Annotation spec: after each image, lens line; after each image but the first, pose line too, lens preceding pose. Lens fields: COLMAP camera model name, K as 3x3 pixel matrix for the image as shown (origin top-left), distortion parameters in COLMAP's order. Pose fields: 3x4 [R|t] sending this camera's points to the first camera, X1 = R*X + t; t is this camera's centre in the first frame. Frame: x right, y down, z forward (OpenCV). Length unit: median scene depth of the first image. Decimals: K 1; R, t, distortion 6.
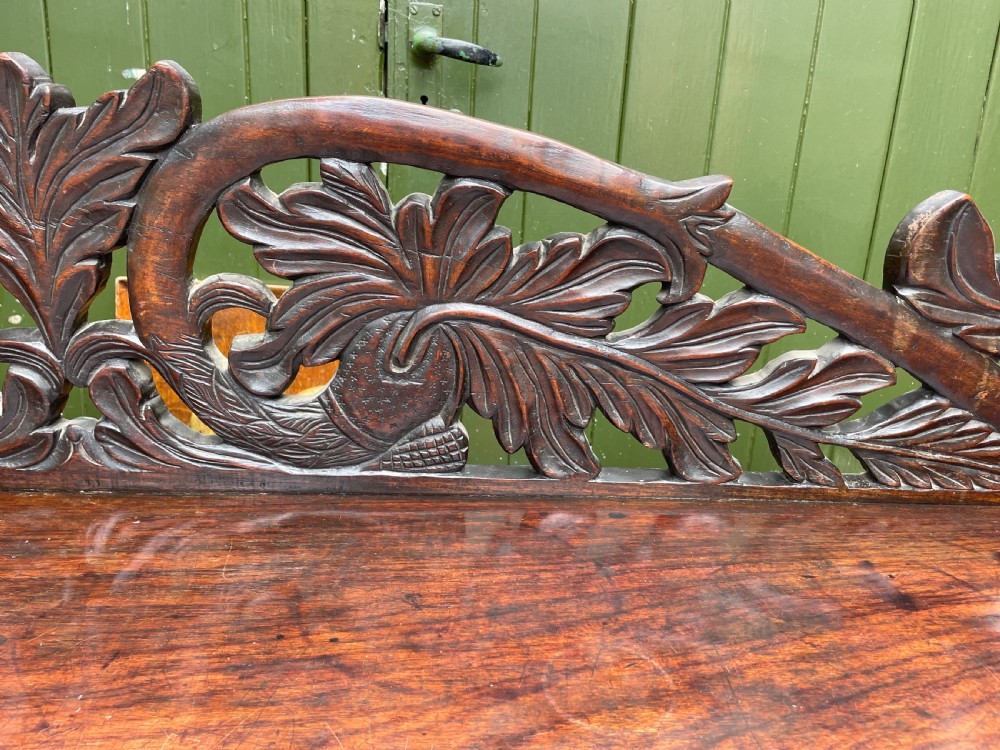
lens RADIAL K [[765.8, 0, 512.1], [0, 765.8, 377.2], [0, 0, 1]] dist [0.088098, -0.120501]
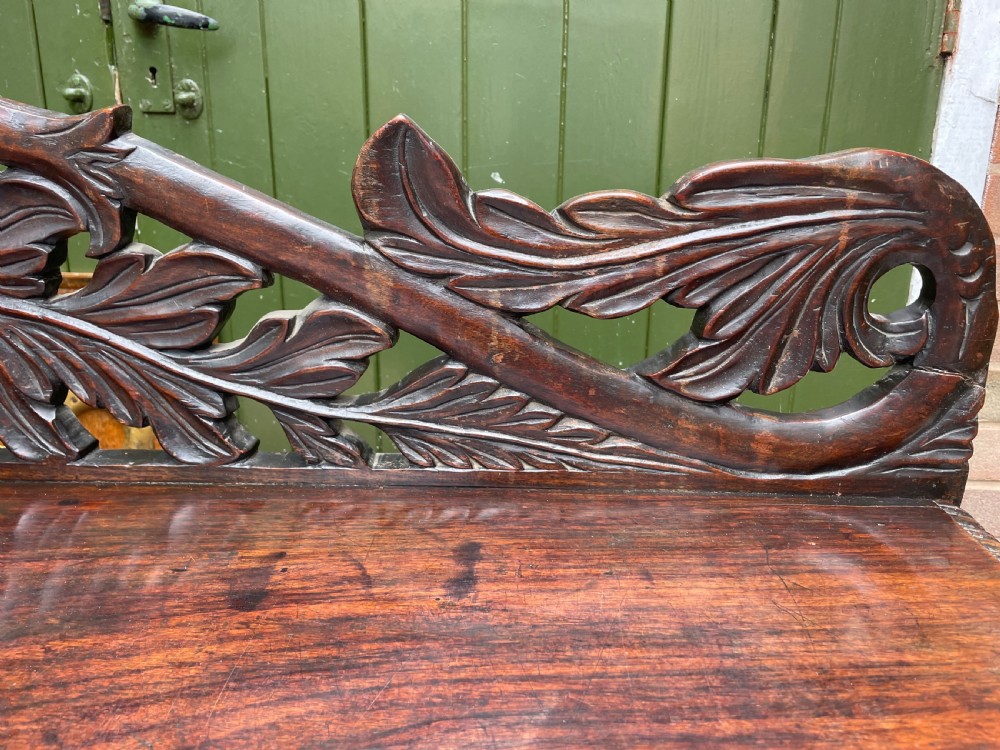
lens RADIAL K [[762.4, 0, 512.5], [0, 762.4, 374.4], [0, 0, 1]] dist [0.086675, -0.119580]
pose [[0.994728, -0.016583, -0.101202, 0.745153], [0.016023, 0.999852, -0.006341, 0.049065], [0.101293, 0.004686, 0.994846, 0.177478]]
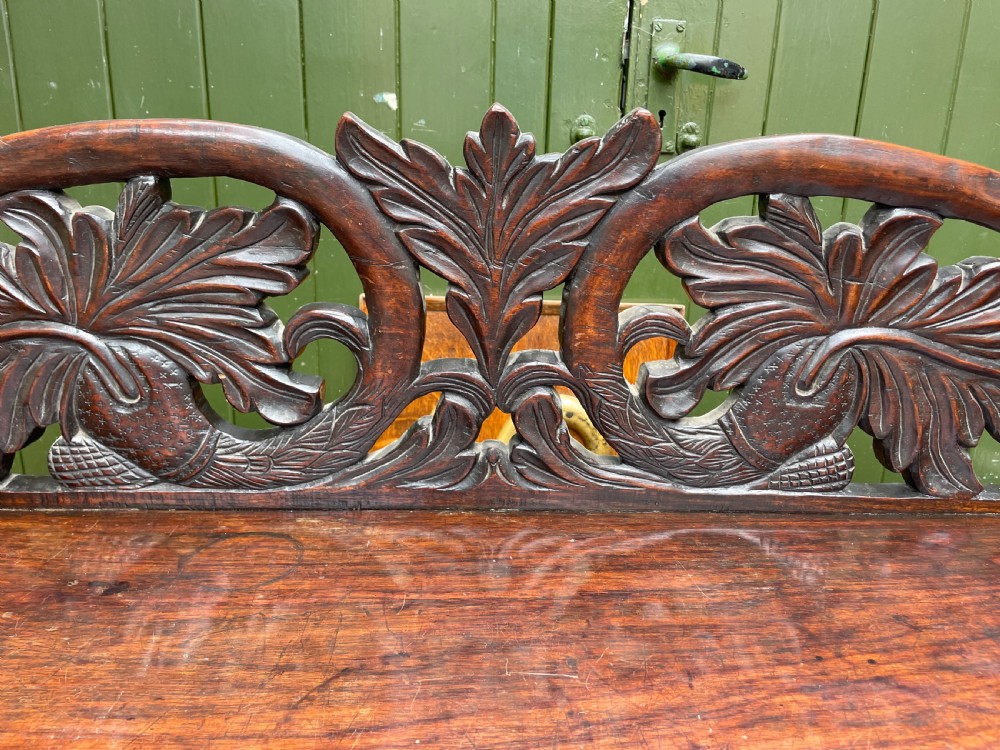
lens RADIAL K [[765.8, 0, 512.1], [0, 765.8, 377.2], [0, 0, 1]] dist [0.088098, -0.120501]
pose [[0.999079, -0.012848, -0.040948, -0.490370], [0.013253, 0.999866, 0.009634, -0.045671], [0.040819, -0.010168, 0.999115, -0.050711]]
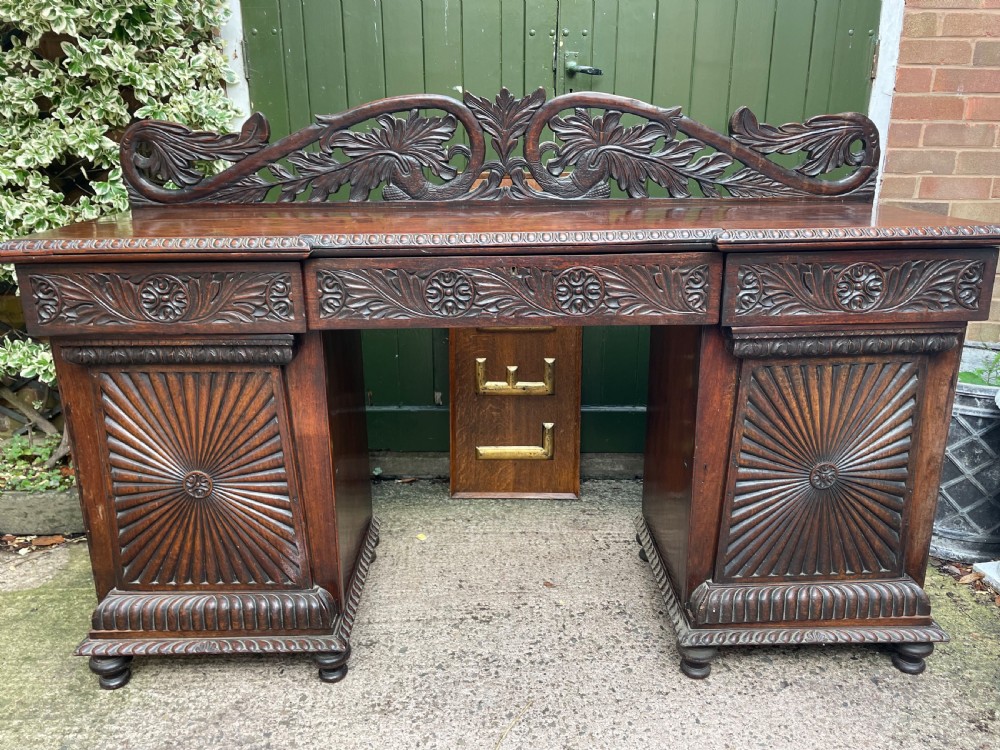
lens RADIAL K [[763.4, 0, 501.6], [0, 763.4, 367.8], [0, 0, 1]] dist [0.088871, -0.121697]
pose [[0.996788, -0.041754, -0.068338, -0.364877], [0.042403, 0.999068, 0.008079, 0.893457], [0.067937, -0.010951, 0.997630, -2.661155]]
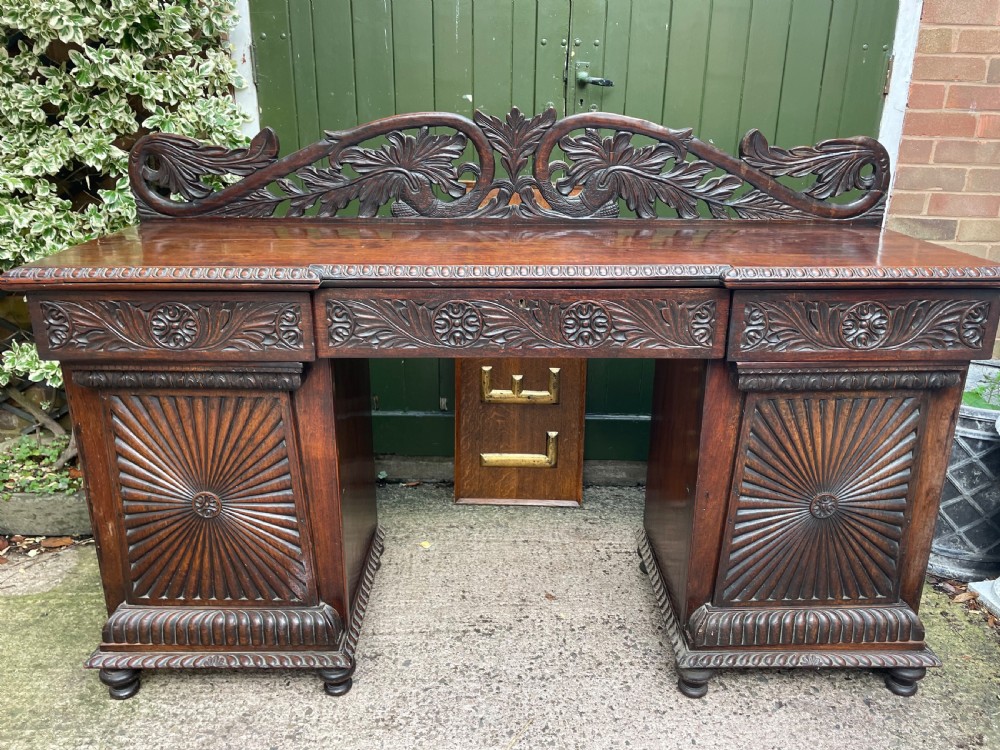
lens RADIAL K [[763.4, 0, 506.3], [0, 763.4, 371.8], [0, 0, 1]] dist [0.088339, -0.120381]
pose [[0.997412, -0.023160, -0.068066, -0.368528], [0.026189, 0.998691, 0.043941, 0.694267], [0.066959, -0.045610, 0.996713, -2.681999]]
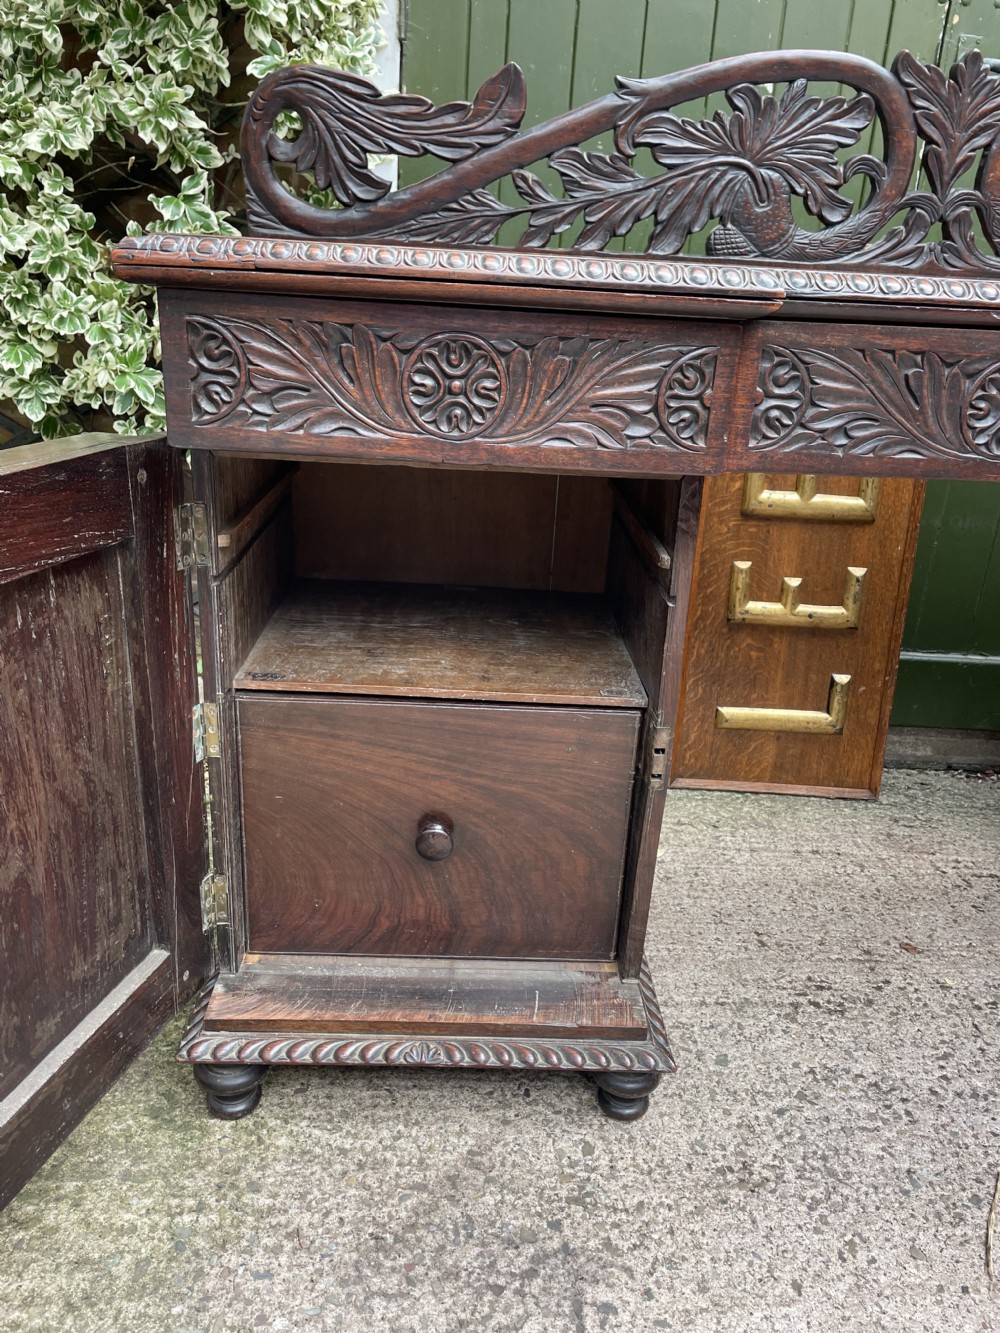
lens RADIAL K [[1017.7, 0, 504.9], [0, 1017.7, 668.1], [0, 0, 1]] dist [0.088871, -0.121697]
pose [[0.999425, 0.016550, -0.029583, -1.577749], [-0.014012, 0.996364, 0.084035, 0.953908], [0.030866, -0.083572, 0.996024, -1.817147]]
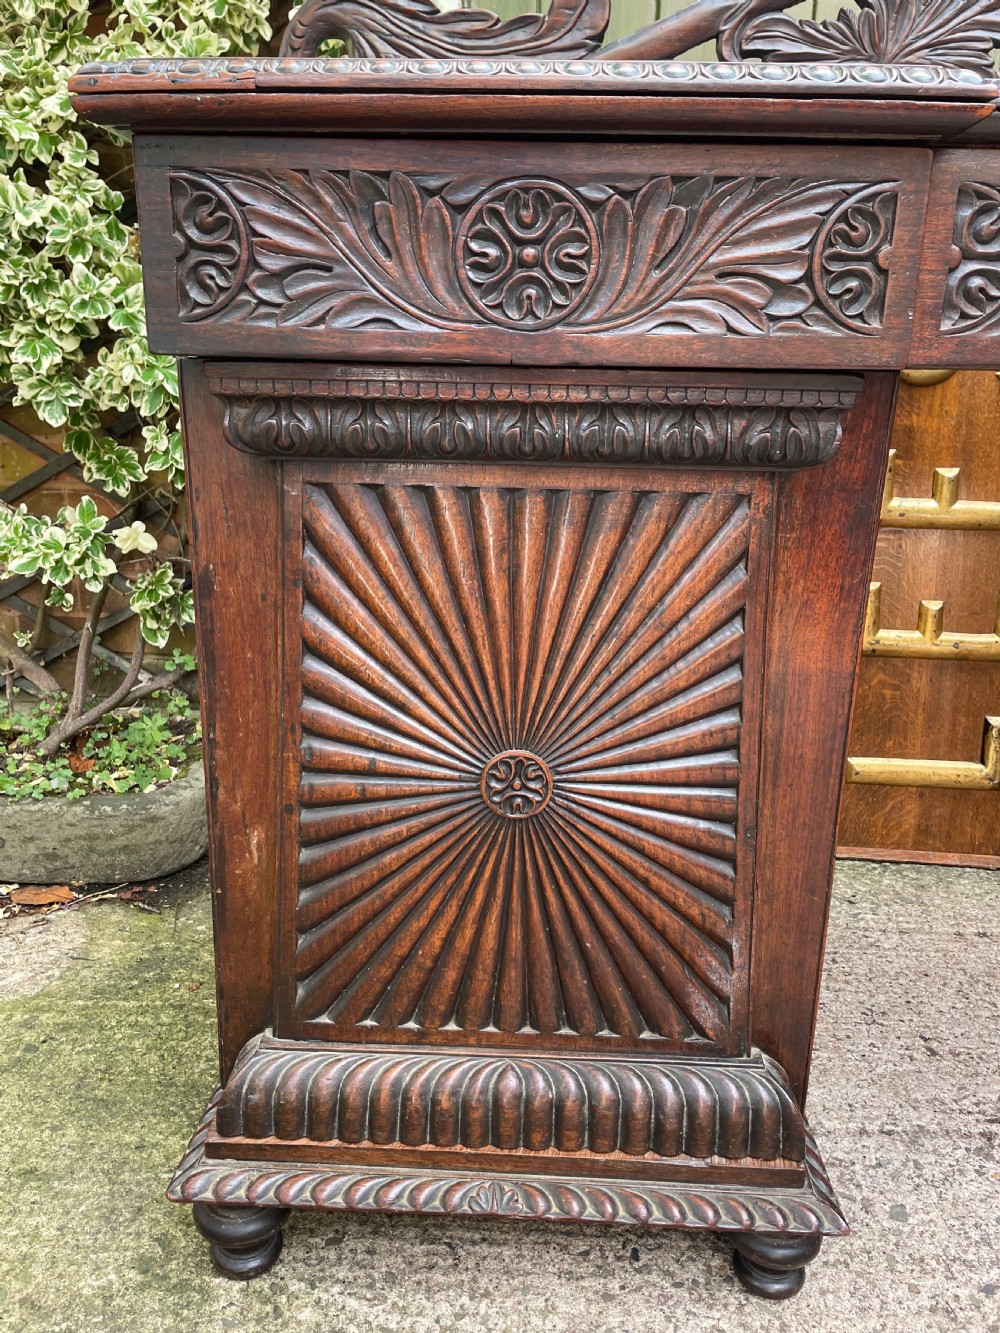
lens RADIAL K [[1017.4, 0, 491.3], [0, 1017.4, 656.9], [0, 0, 1]] dist [0.091205, -0.124474]
pose [[0.993408, -0.000899, -0.114627, -1.623255], [-0.000429, 0.999933, -0.011560, 1.138333], [0.114629, 0.011533, 0.993341, -1.302671]]
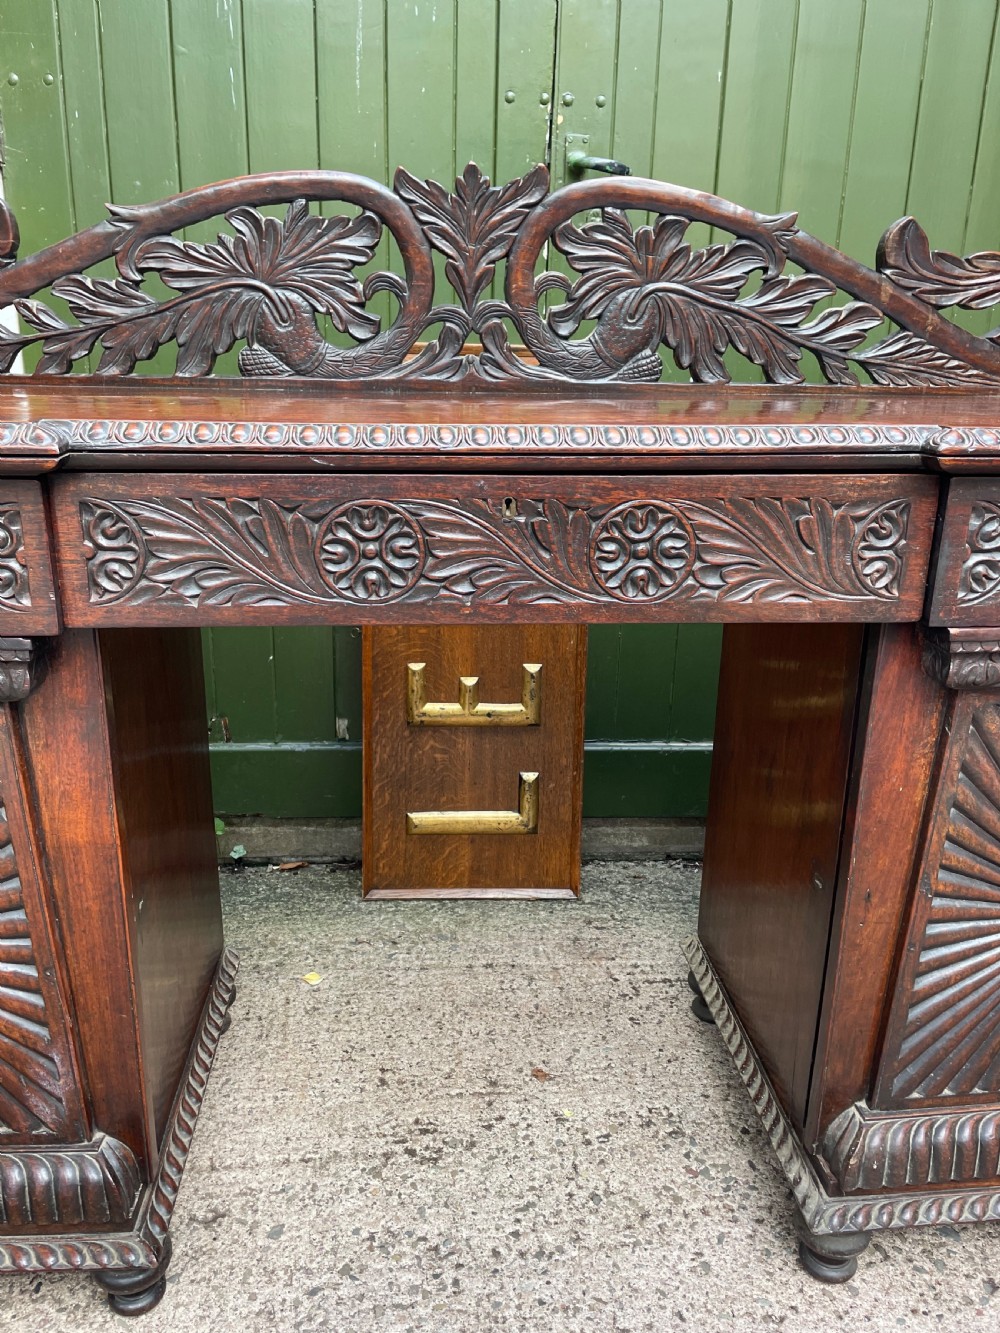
lens RADIAL K [[1016.2, 0, 492.3], [0, 1016.2, 666.0], [0, 0, 1]] dist [0.086675, -0.119580]
pose [[0.999312, -0.037018, -0.002169, -0.528486], [0.037060, 0.999006, 0.024783, 0.795524], [0.001250, -0.024847, 0.999690, -1.656008]]
